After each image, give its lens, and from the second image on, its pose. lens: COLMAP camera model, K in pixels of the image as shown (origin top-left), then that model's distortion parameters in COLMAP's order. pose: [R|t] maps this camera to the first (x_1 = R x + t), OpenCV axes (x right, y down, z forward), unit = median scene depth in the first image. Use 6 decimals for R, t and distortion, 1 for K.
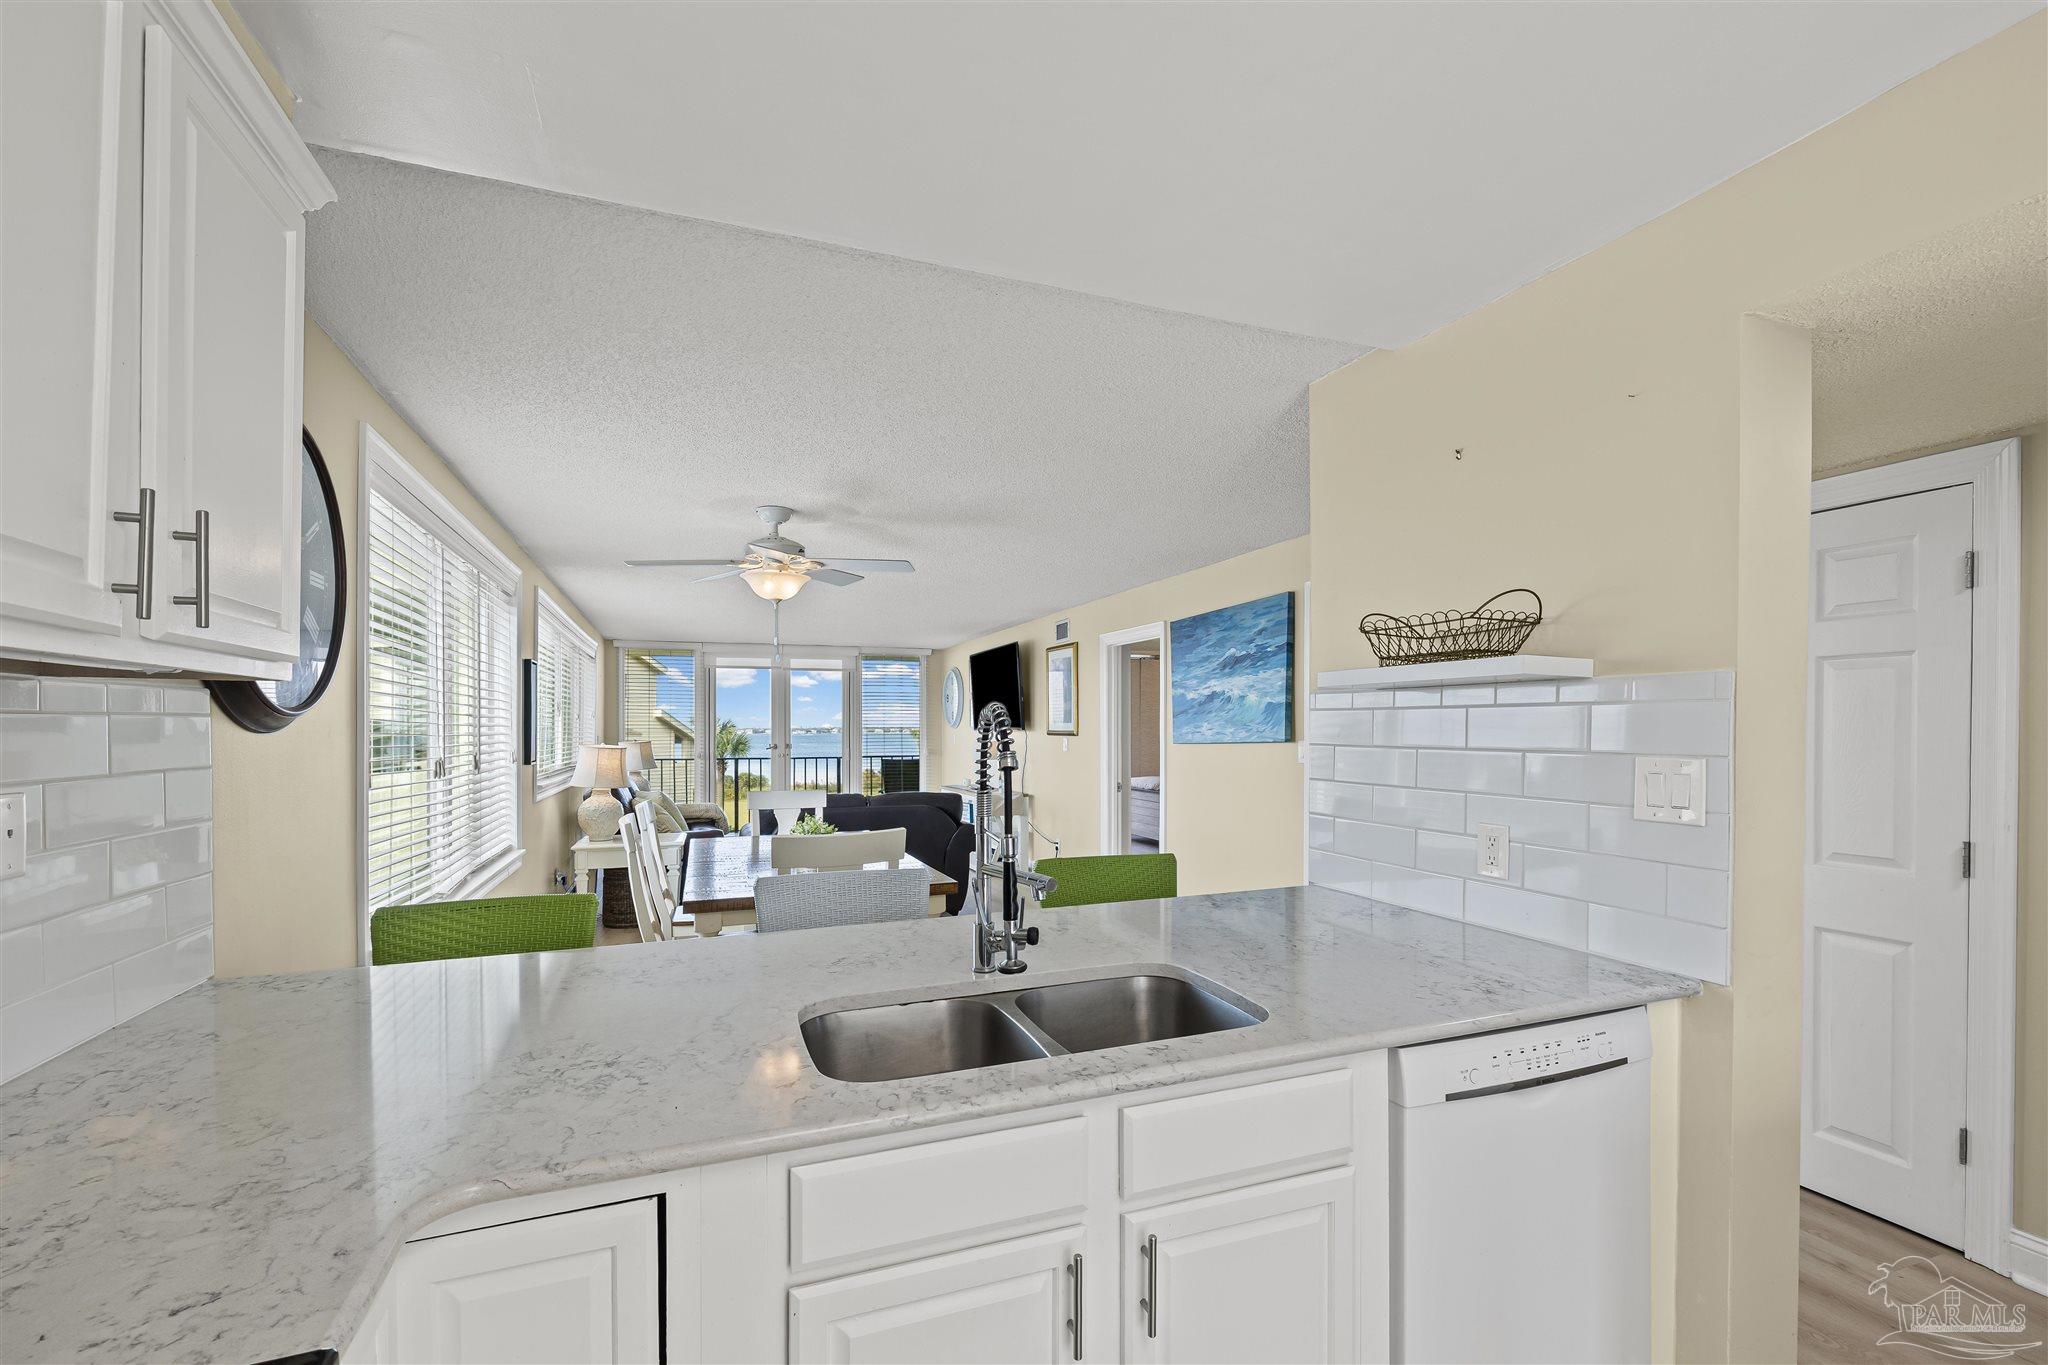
lens RADIAL K [[891.6, 0, 1017.1], [0, 891.6, 733.8], [0, 0, 1]] dist [0.001489, 0.000144]
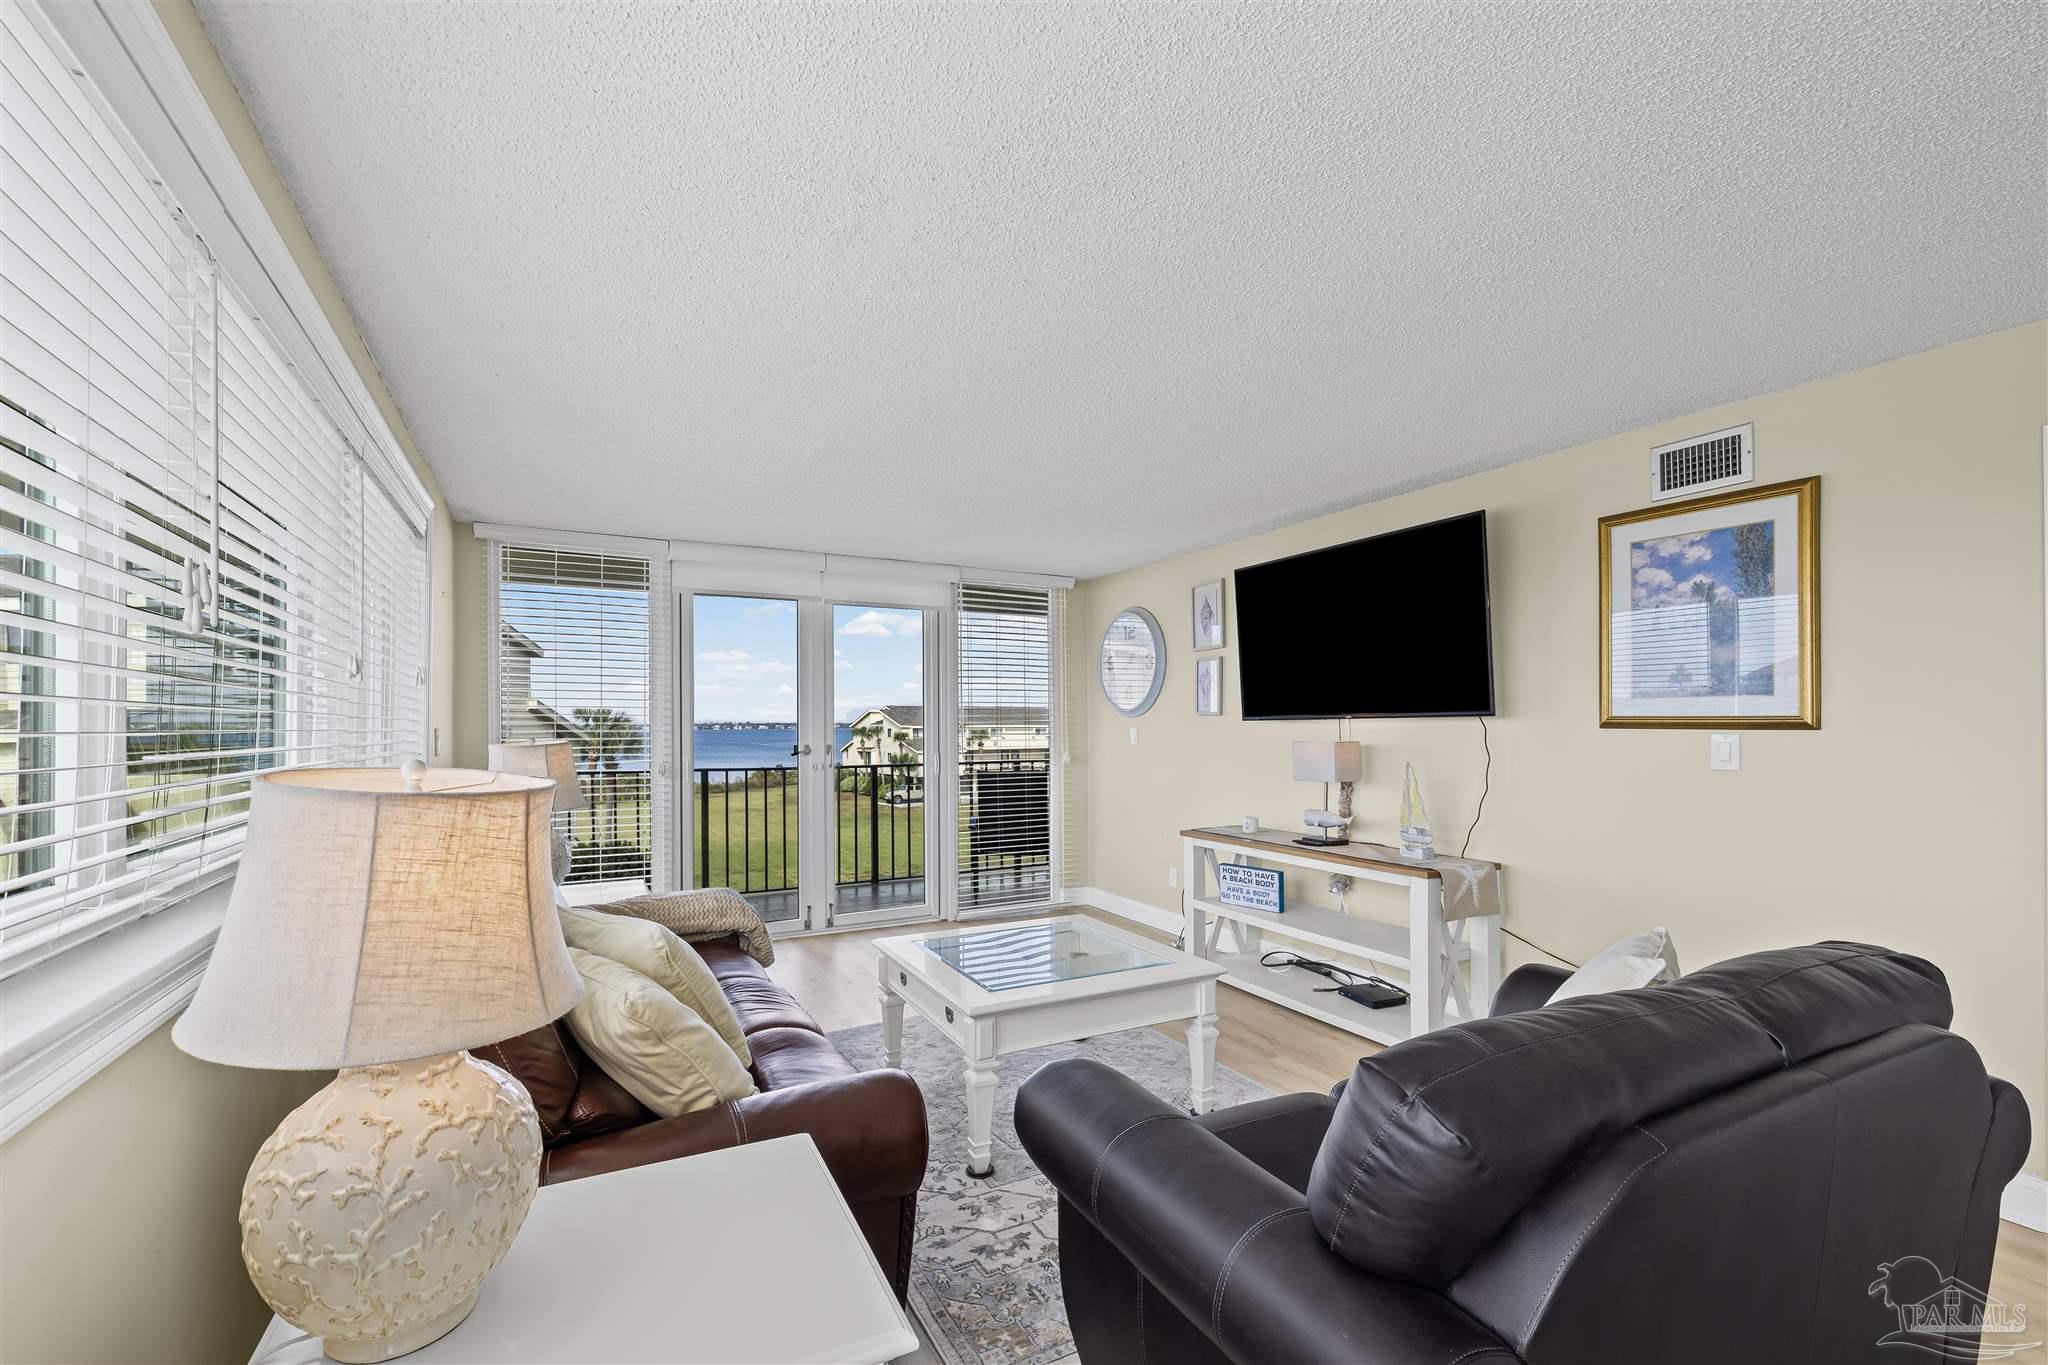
lens RADIAL K [[873.8, 0, 1021.0], [0, 873.8, 751.1], [0, 0, 1]] dist [-0.013321, -0.000081]
pose [[0.990437, -0.005424, 0.137859, -0.396879], [0.002057, 0.999696, 0.024554, 0.002977], [-0.137950, -0.024035, 0.990147, 0.867773]]
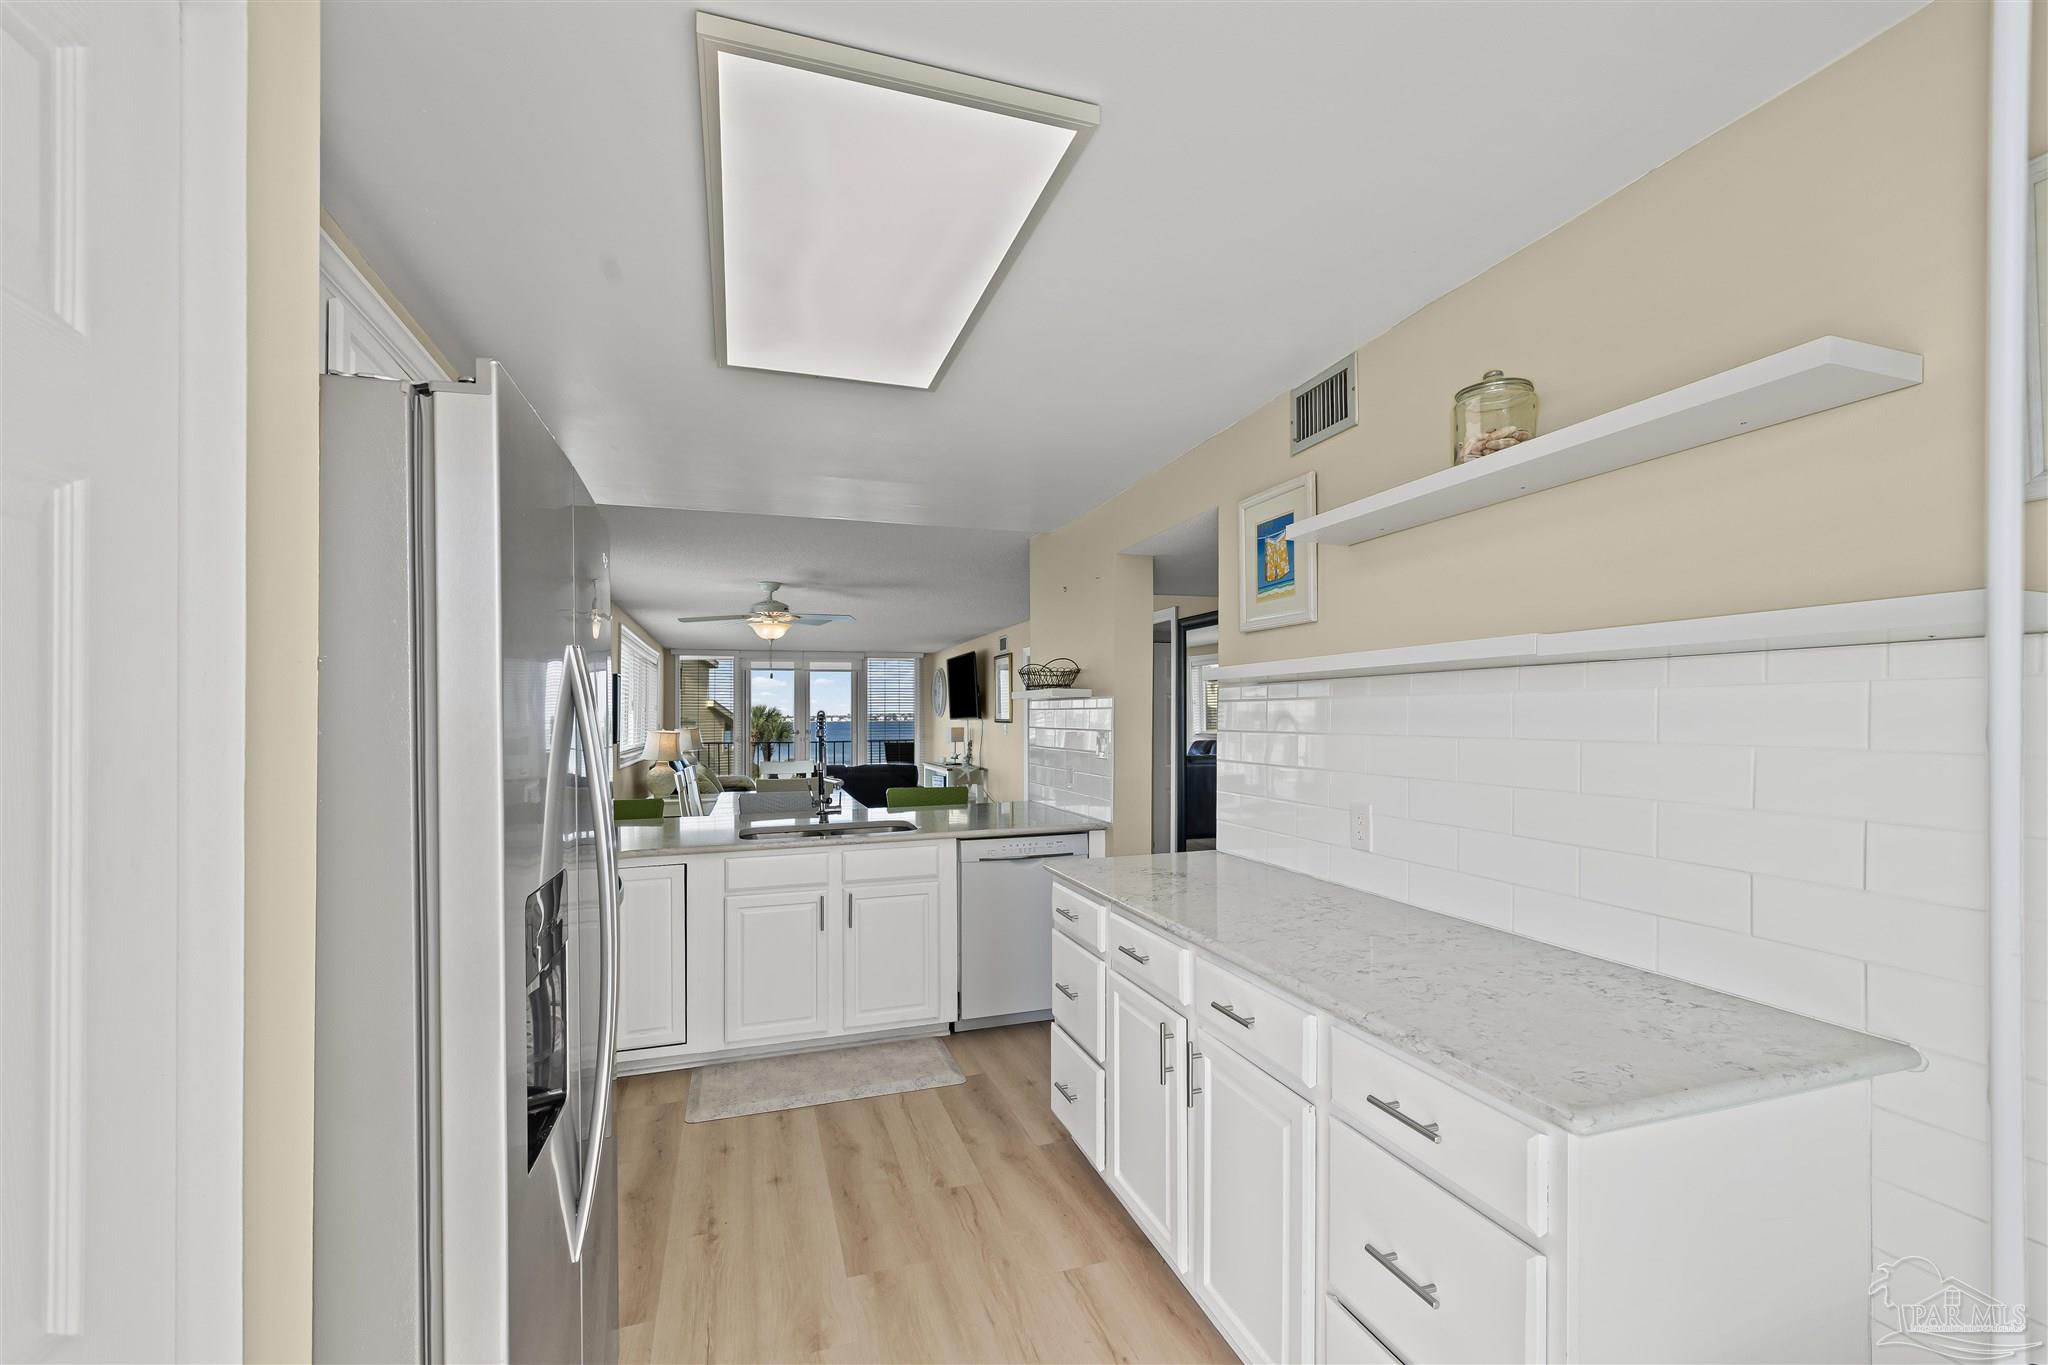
lens RADIAL K [[862.2, 0, 1018.3], [0, 862.2, 707.1], [0, 0, 1]] dist [0.003189, 0.000249]
pose [[0.999125, -0.004288, -0.041601, 0.126603], [0.003627, 0.999866, -0.015949, -0.000639], [0.041664, 0.015784, 0.999007, -0.281199]]
